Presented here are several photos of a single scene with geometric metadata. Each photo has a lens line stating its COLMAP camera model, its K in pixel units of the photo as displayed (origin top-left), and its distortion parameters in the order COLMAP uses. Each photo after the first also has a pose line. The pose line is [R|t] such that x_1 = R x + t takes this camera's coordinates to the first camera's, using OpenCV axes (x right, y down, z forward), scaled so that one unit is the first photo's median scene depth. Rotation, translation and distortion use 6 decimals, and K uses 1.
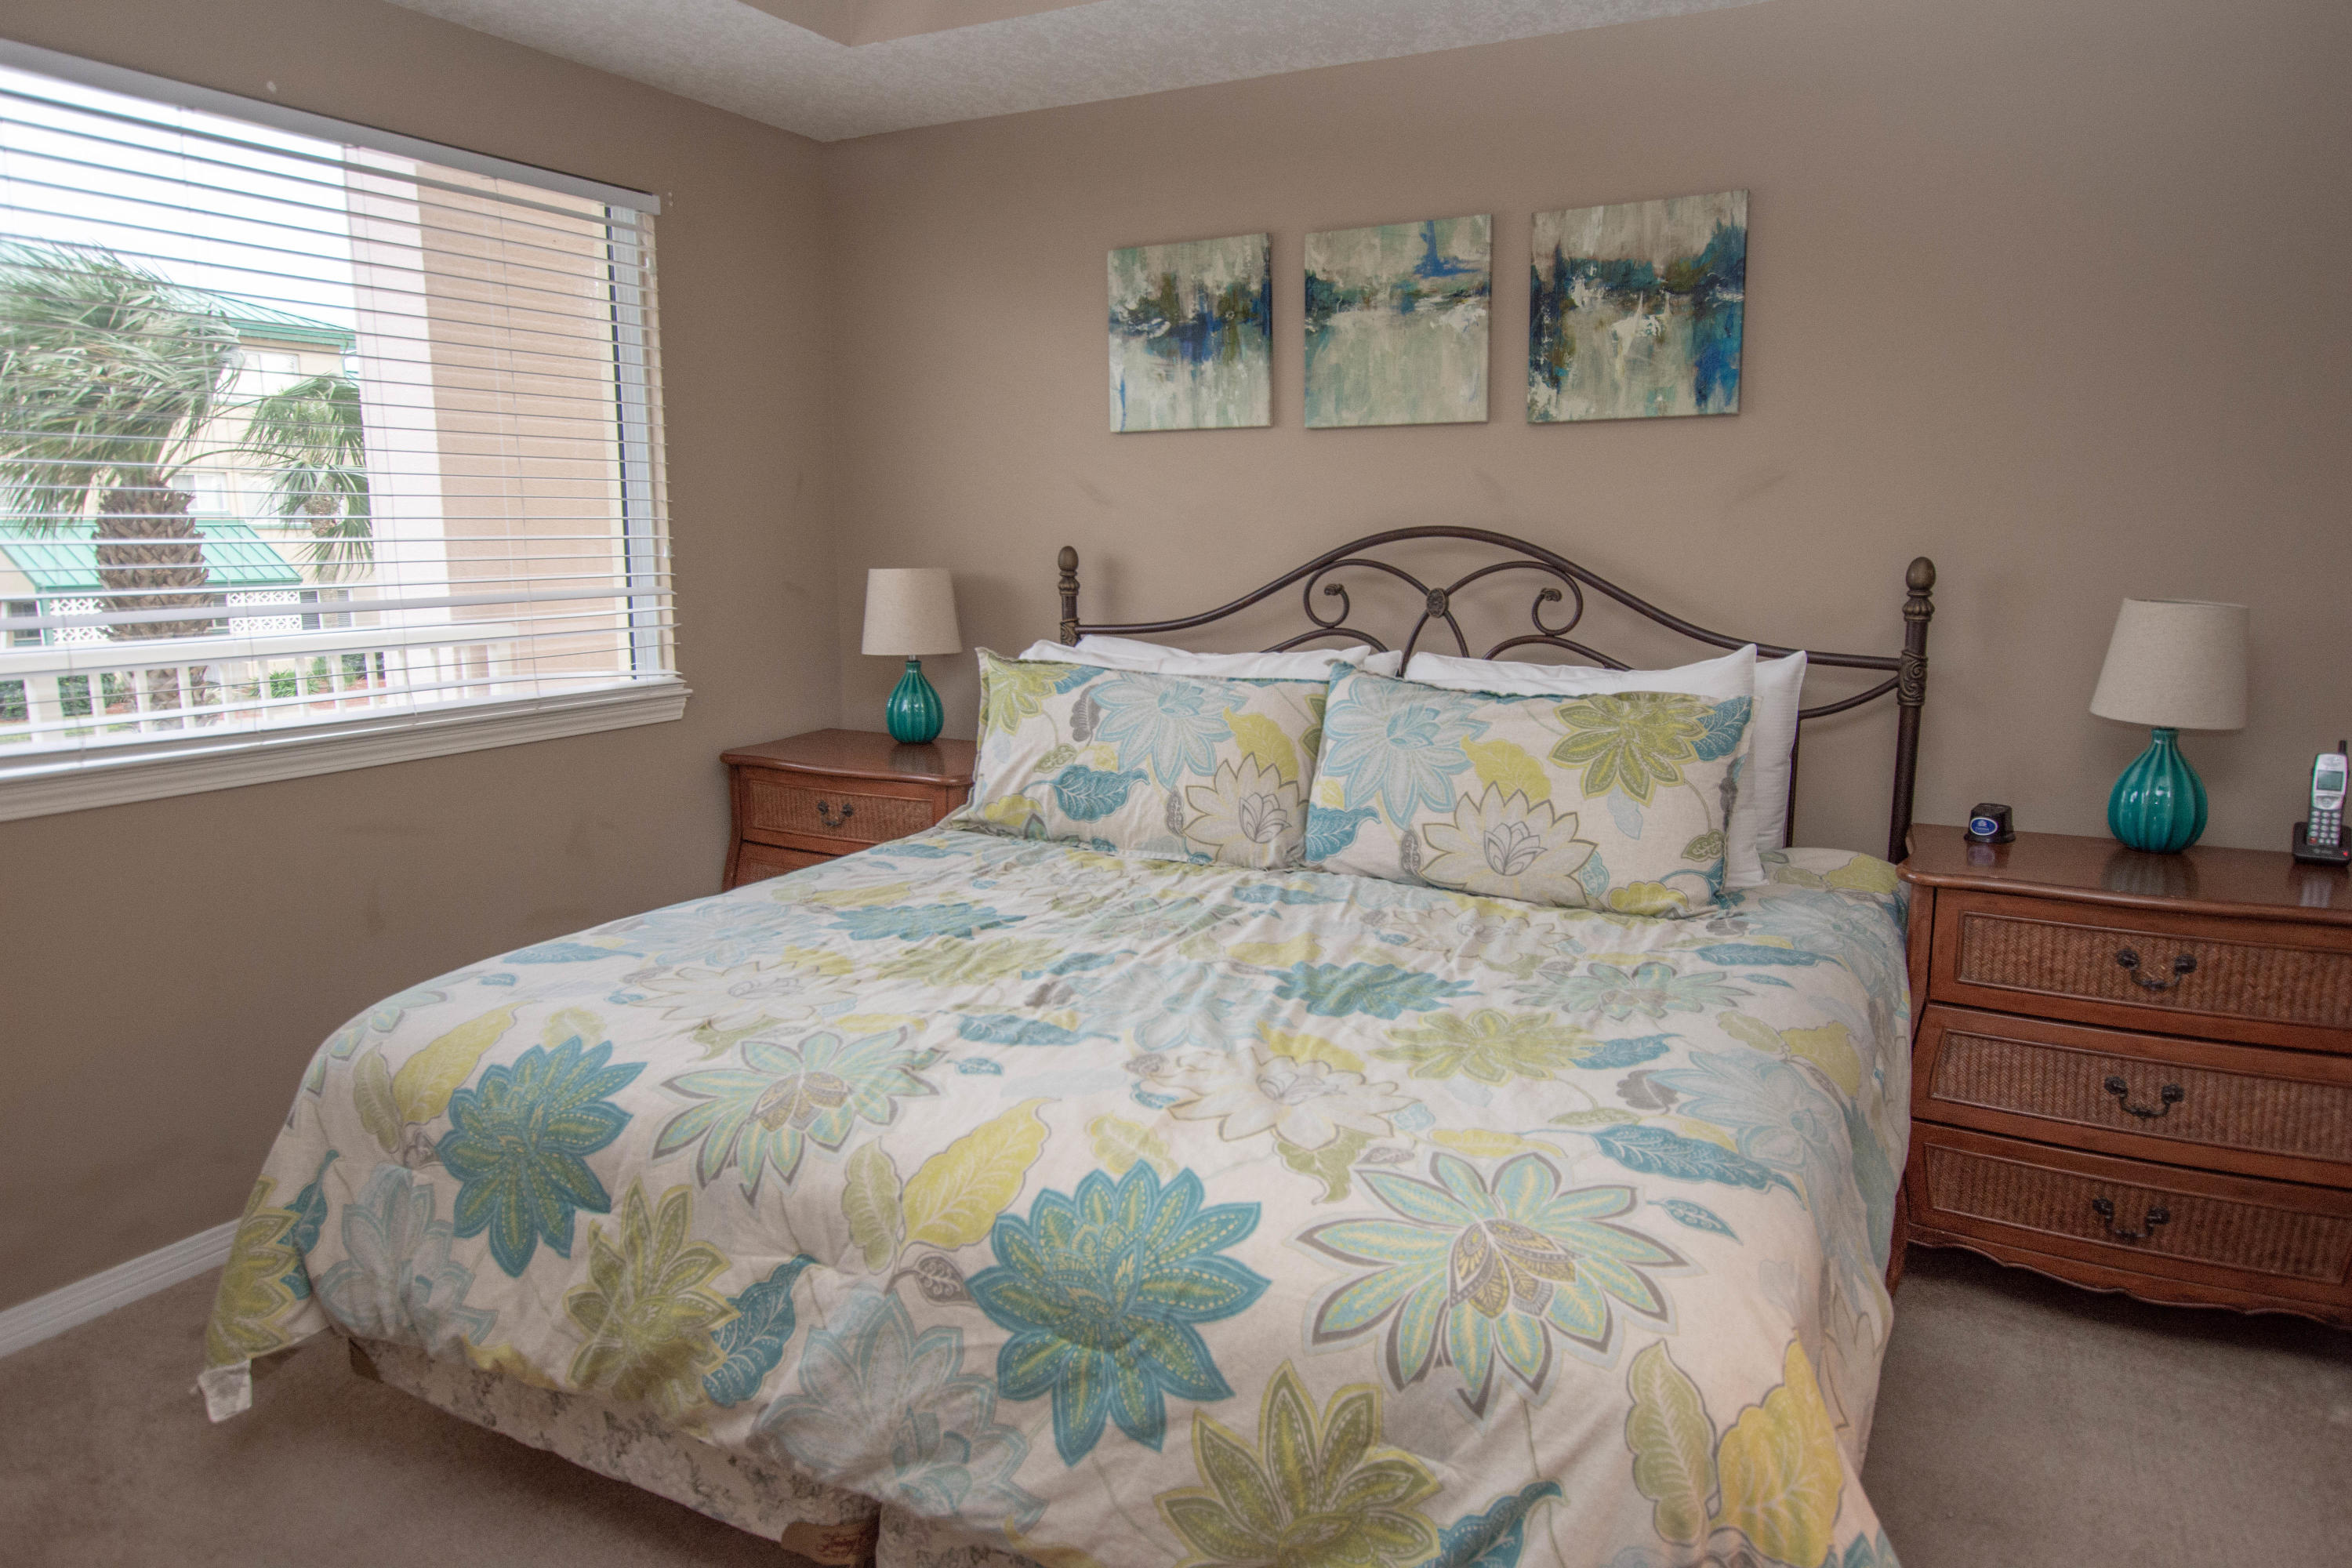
lens RADIAL K [[1518.5, 0, 1176.0], [0, 1518.5, 784.0], [0, 0, 1]] dist [-0.001447, -0.000031]
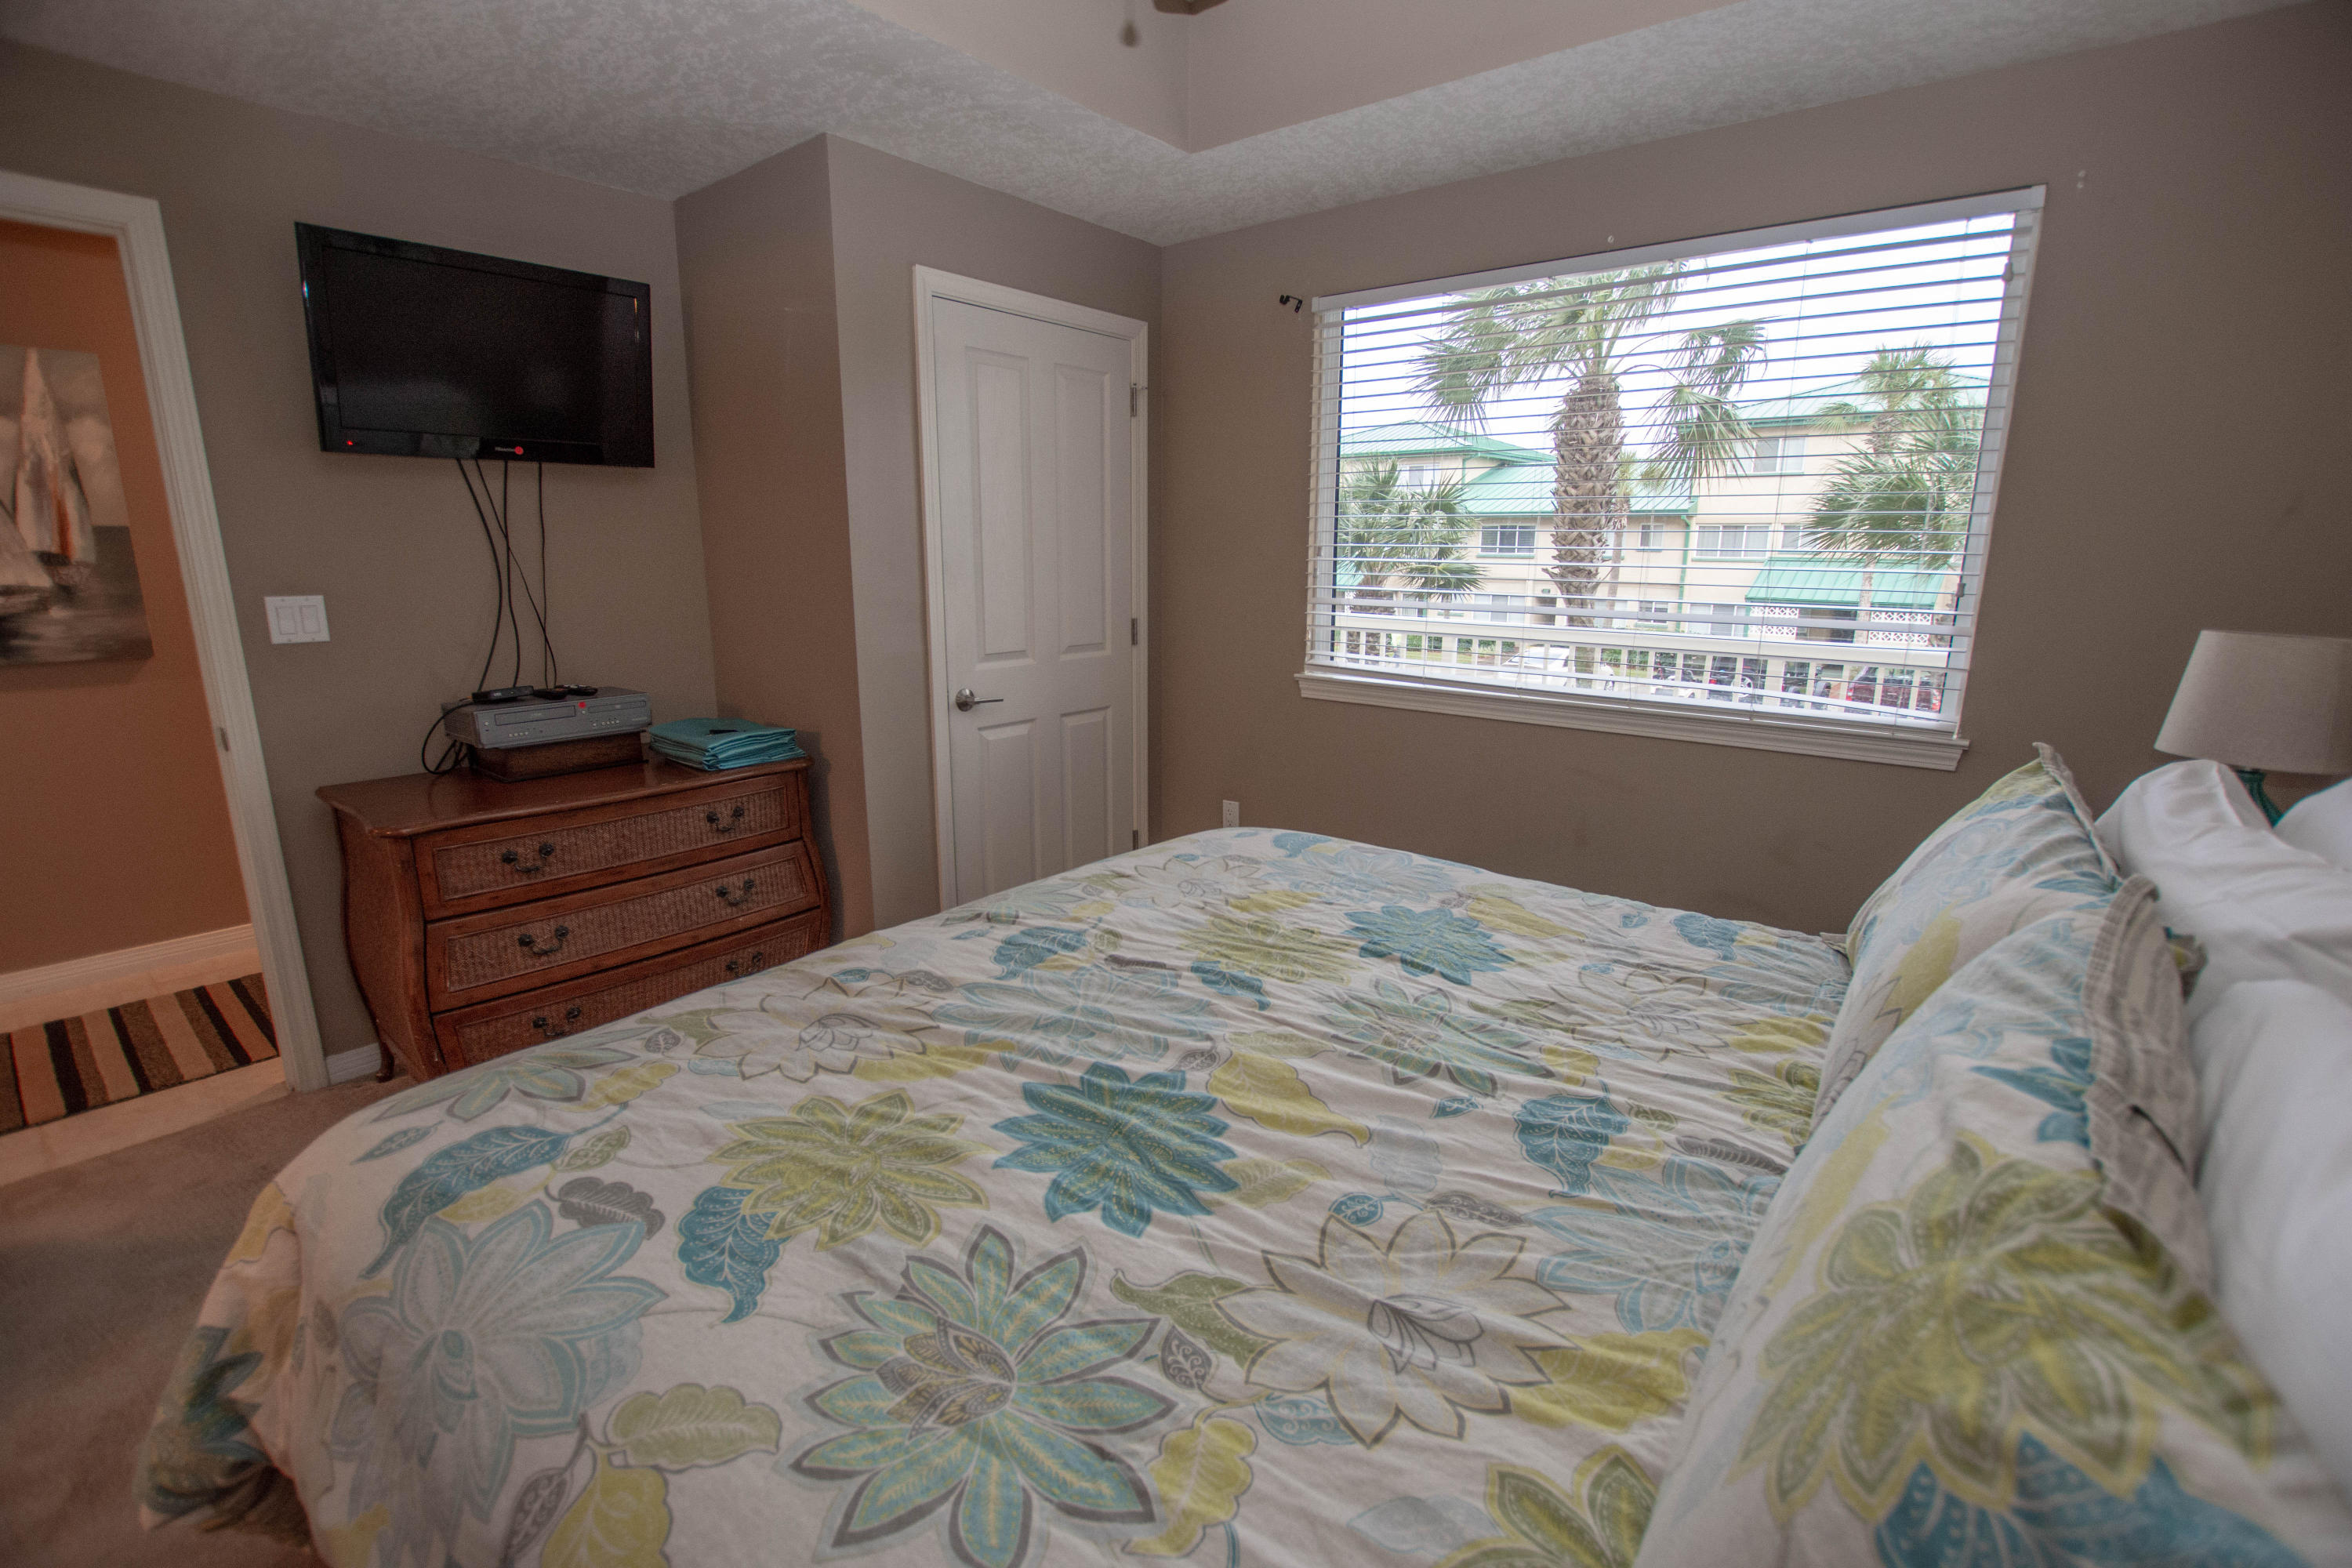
lens RADIAL K [[1029.8, 0, 1176.0], [0, 1029.8, 784.0], [0, 0, 1]] dist [-0.032669, -0.000122]
pose [[-0.192202, 0.217248, -0.957007, 0.590800], [-0.172772, 0.952466, 0.250916, -0.180224], [0.966027, 0.213571, -0.145532, 1.061151]]
